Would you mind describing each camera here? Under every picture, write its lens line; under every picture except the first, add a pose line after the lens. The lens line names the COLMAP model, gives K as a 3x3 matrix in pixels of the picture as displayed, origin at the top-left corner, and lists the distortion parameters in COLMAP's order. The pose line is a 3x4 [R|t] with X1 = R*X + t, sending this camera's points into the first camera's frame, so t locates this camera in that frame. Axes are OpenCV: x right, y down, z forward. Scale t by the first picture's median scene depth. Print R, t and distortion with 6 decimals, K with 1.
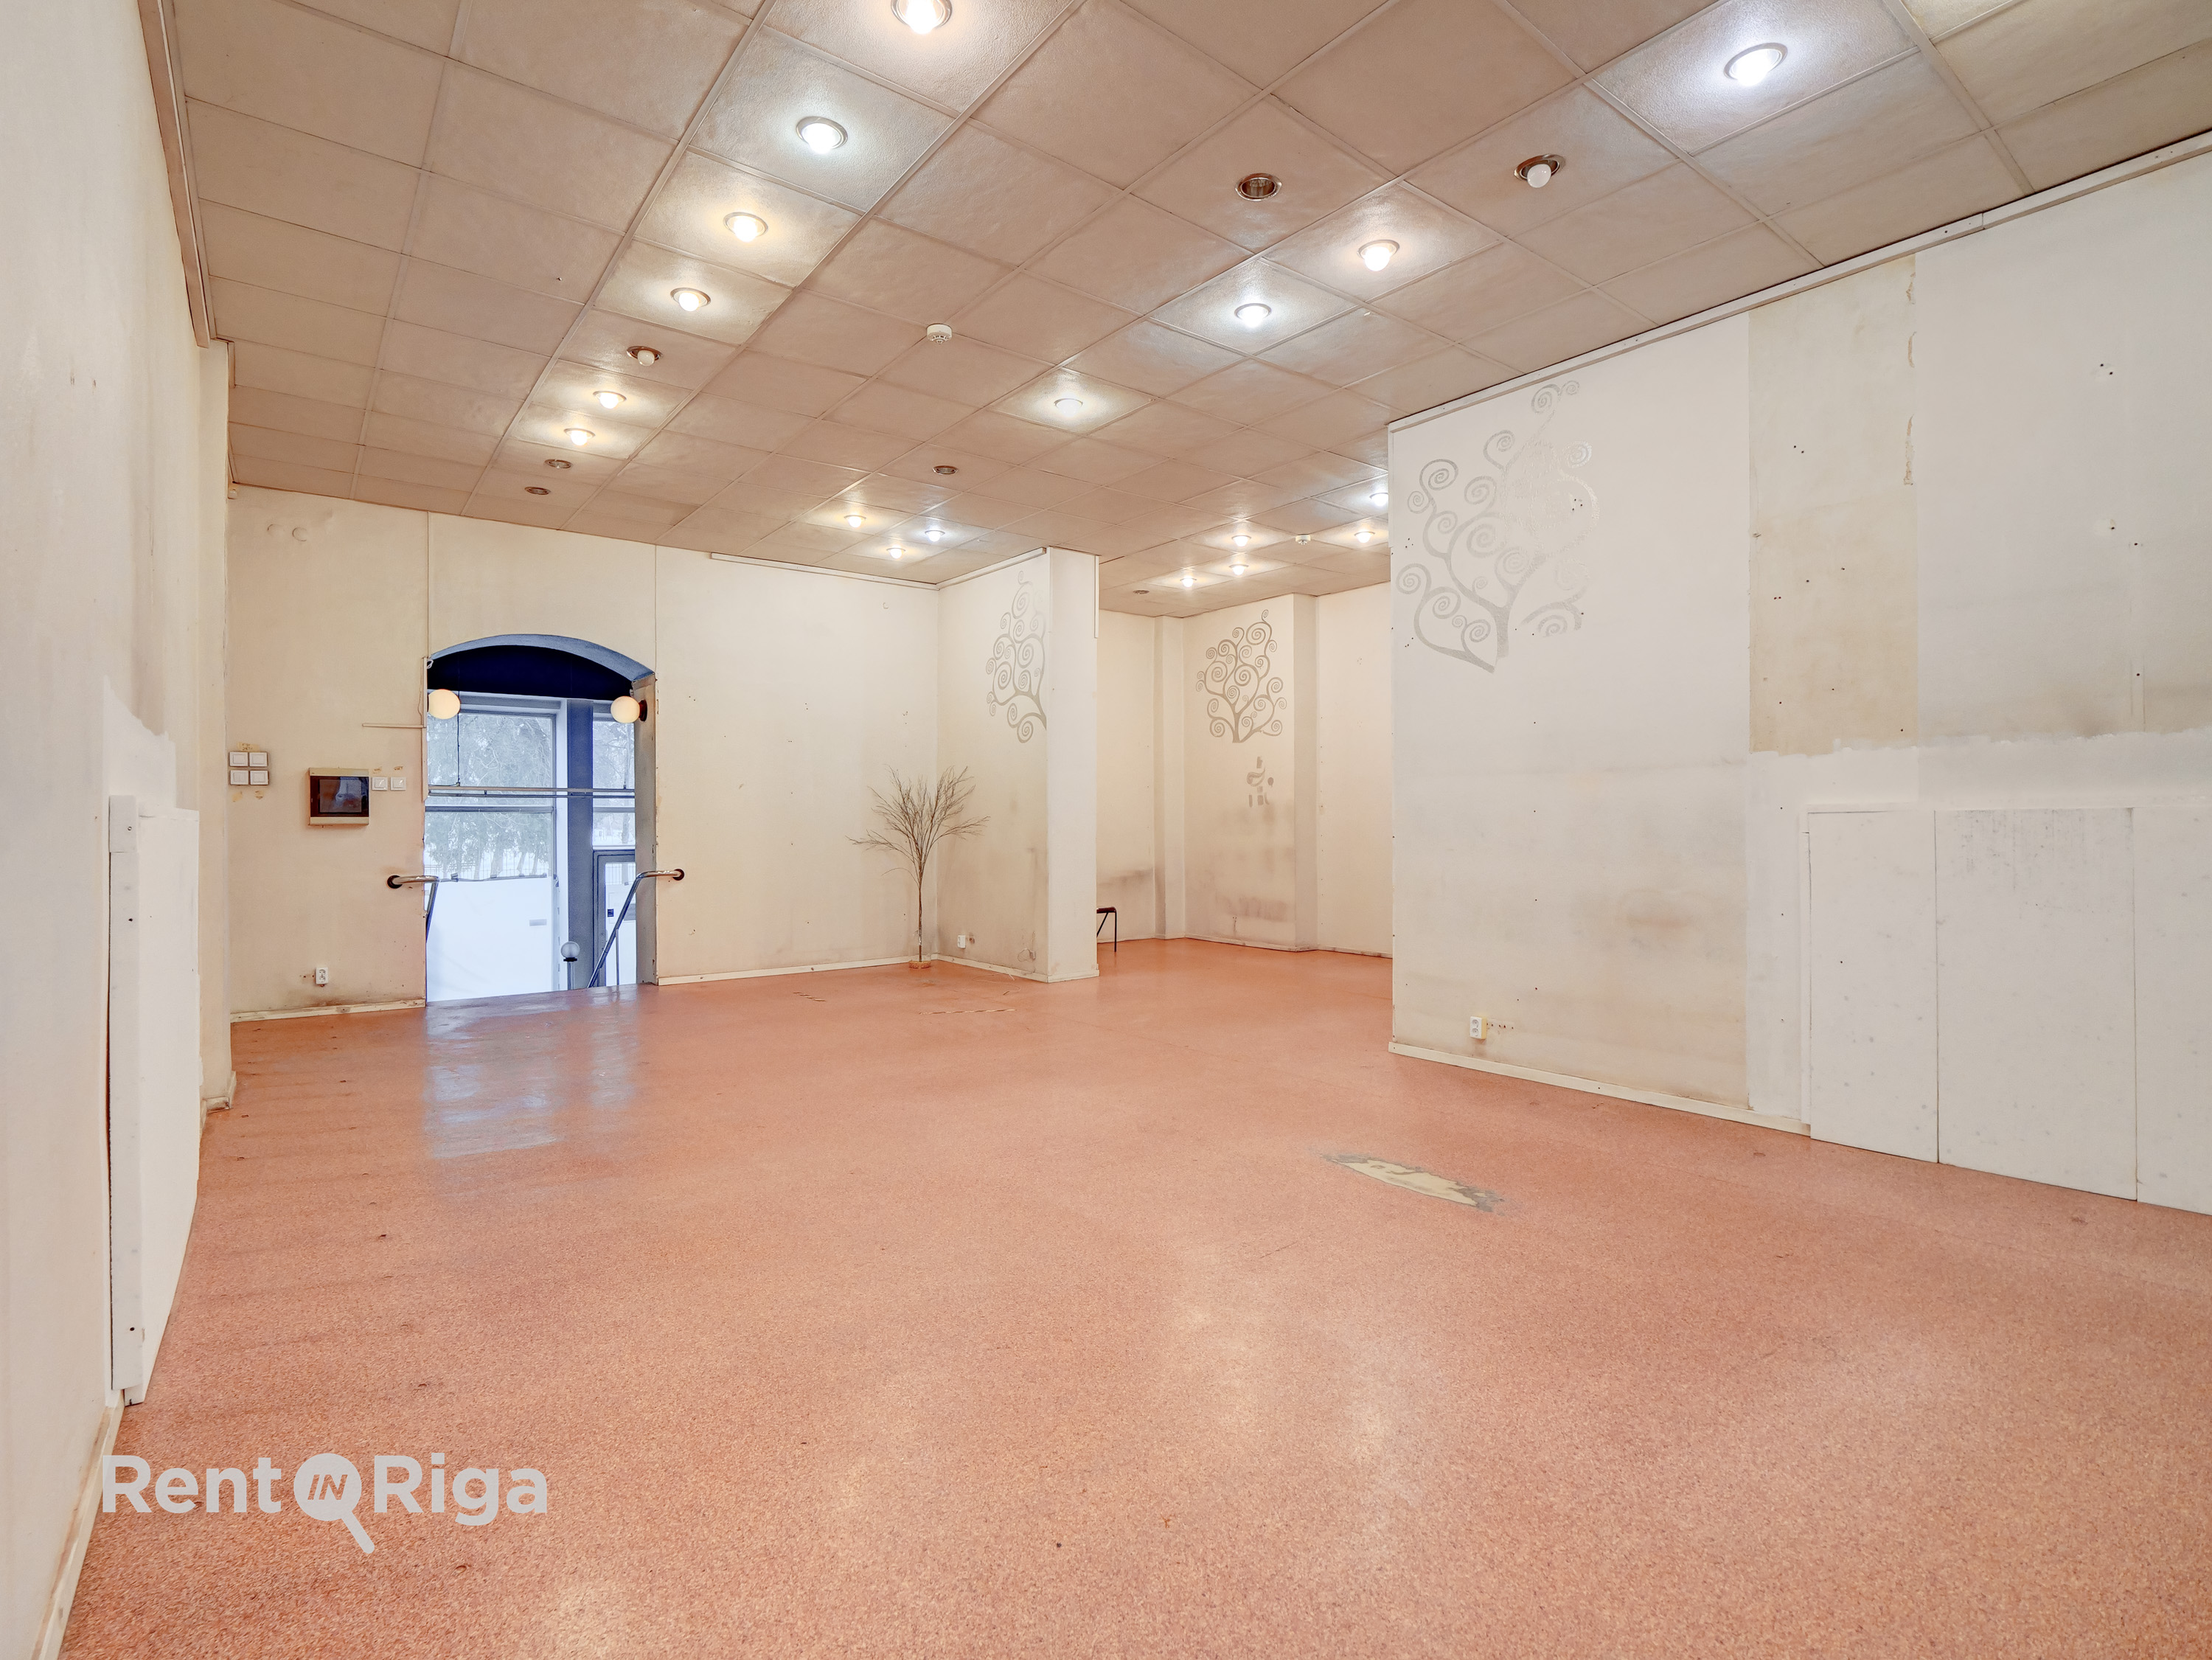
lens RADIAL K [[1085.3, 0, 1098.5], [0, 1085.3, 819.4], [0, 0, 1]] dist [-0.011665, -0.000980]
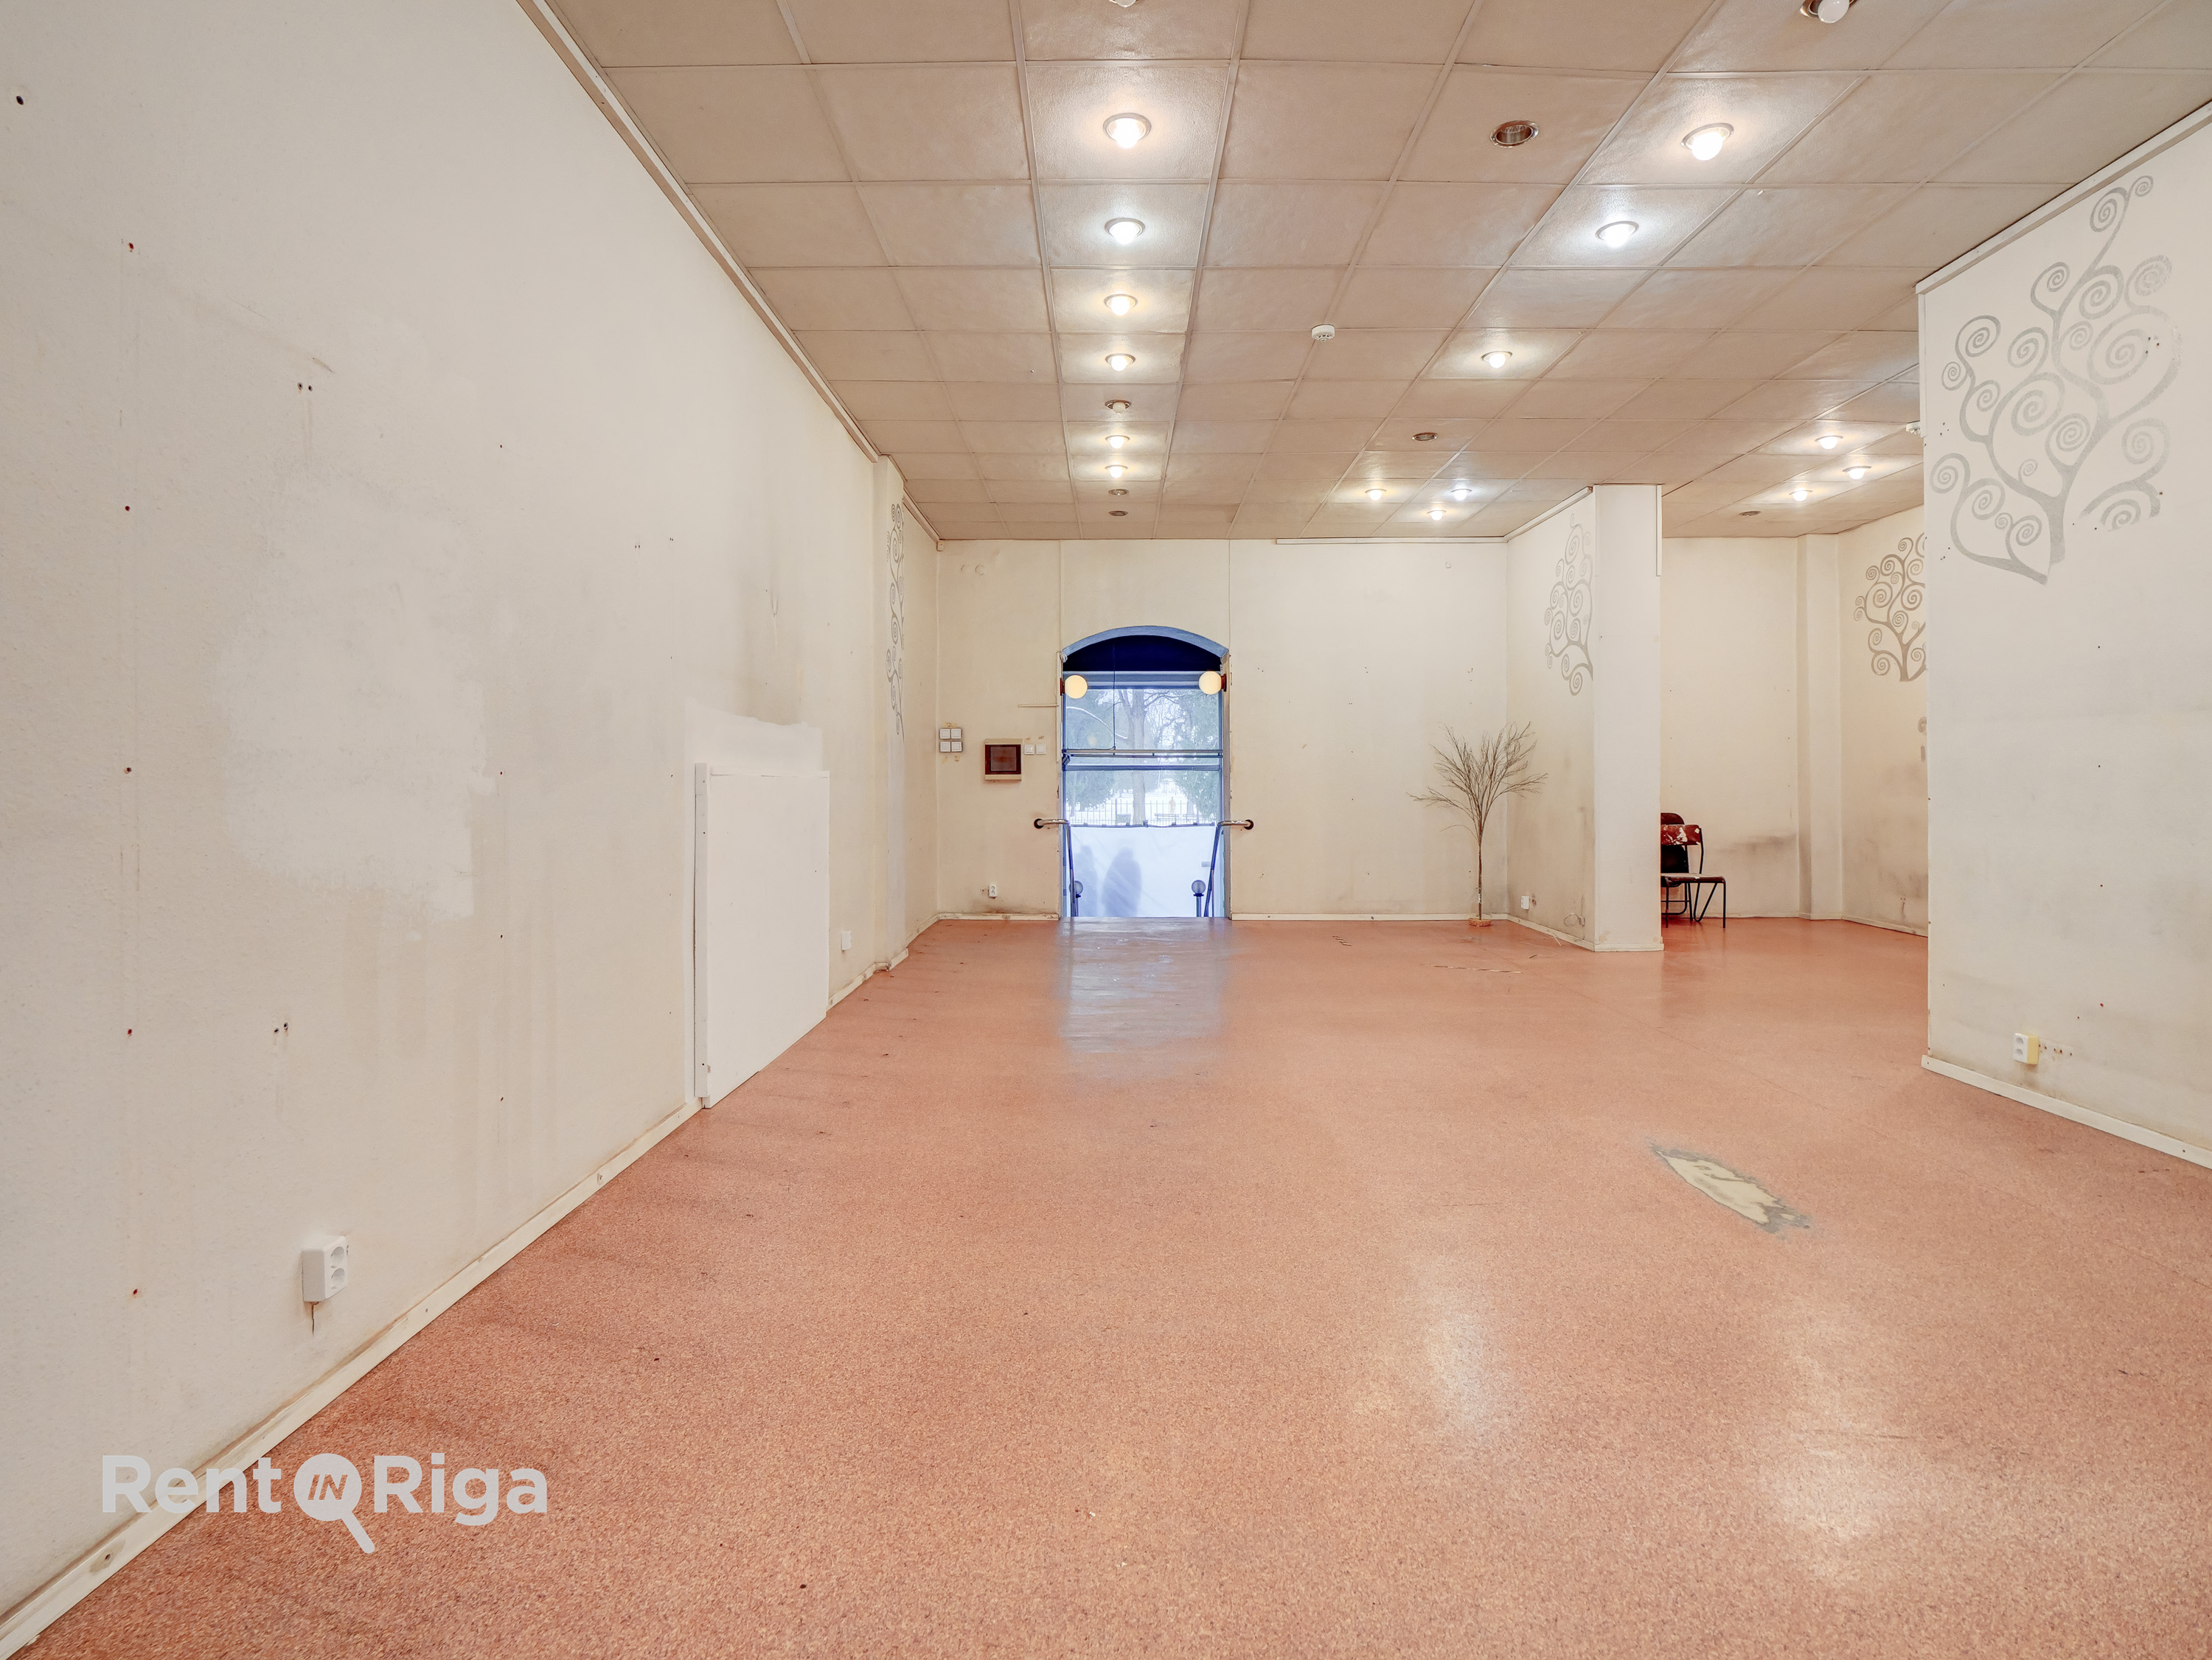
lens RADIAL K [[1094.2, 0, 1099.7], [0, 1094.2, 772.7], [0, 0, 1]] dist [-0.002913, -0.011689]
pose [[0.785709, -0.001752, -0.618594, 0.242066], [-0.000267, 0.999995, -0.003171, -0.000234], [0.618596, 0.002657, 0.785705, -0.005529]]
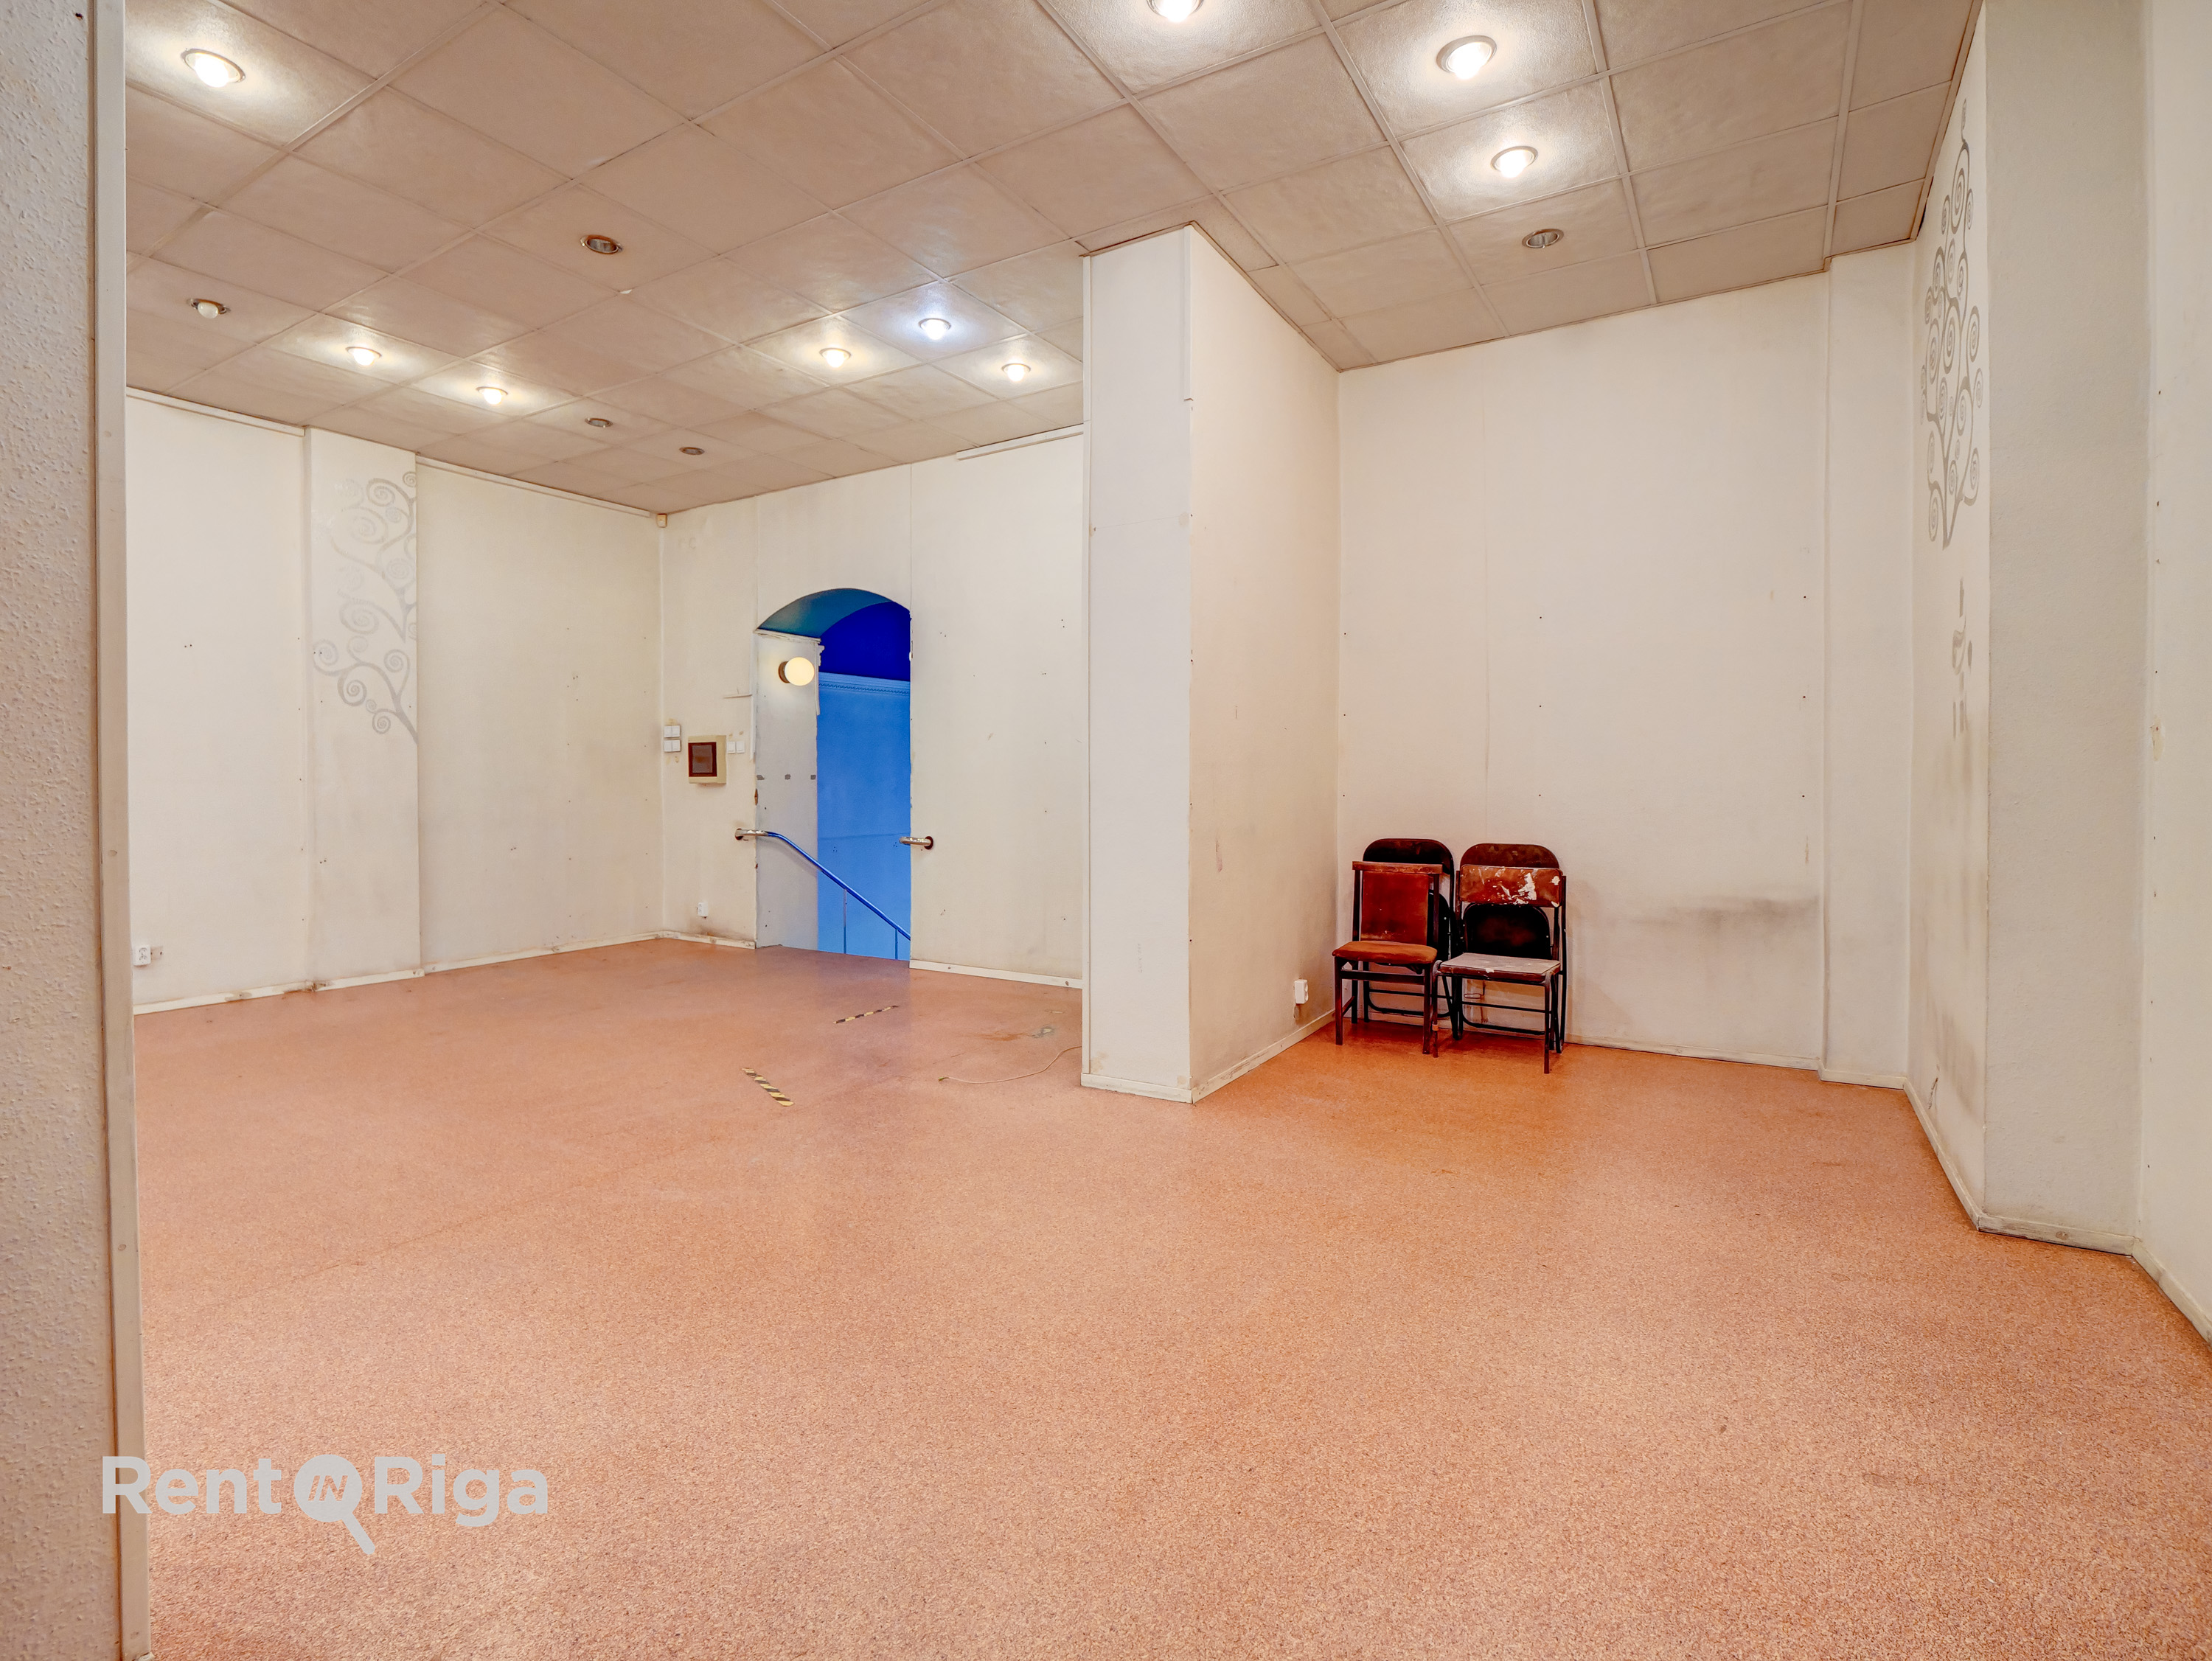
lens RADIAL K [[1056.5, 0, 1081.8], [0, 1056.5, 798.2], [0, 0, 1]] dist [-0.003979, -0.000161]
pose [[0.348930, 0.014530, -0.937036, 0.521112], [-0.000162, 0.999881, 0.015444, 0.003189], [0.937149, -0.005237, 0.348891, 0.981324]]
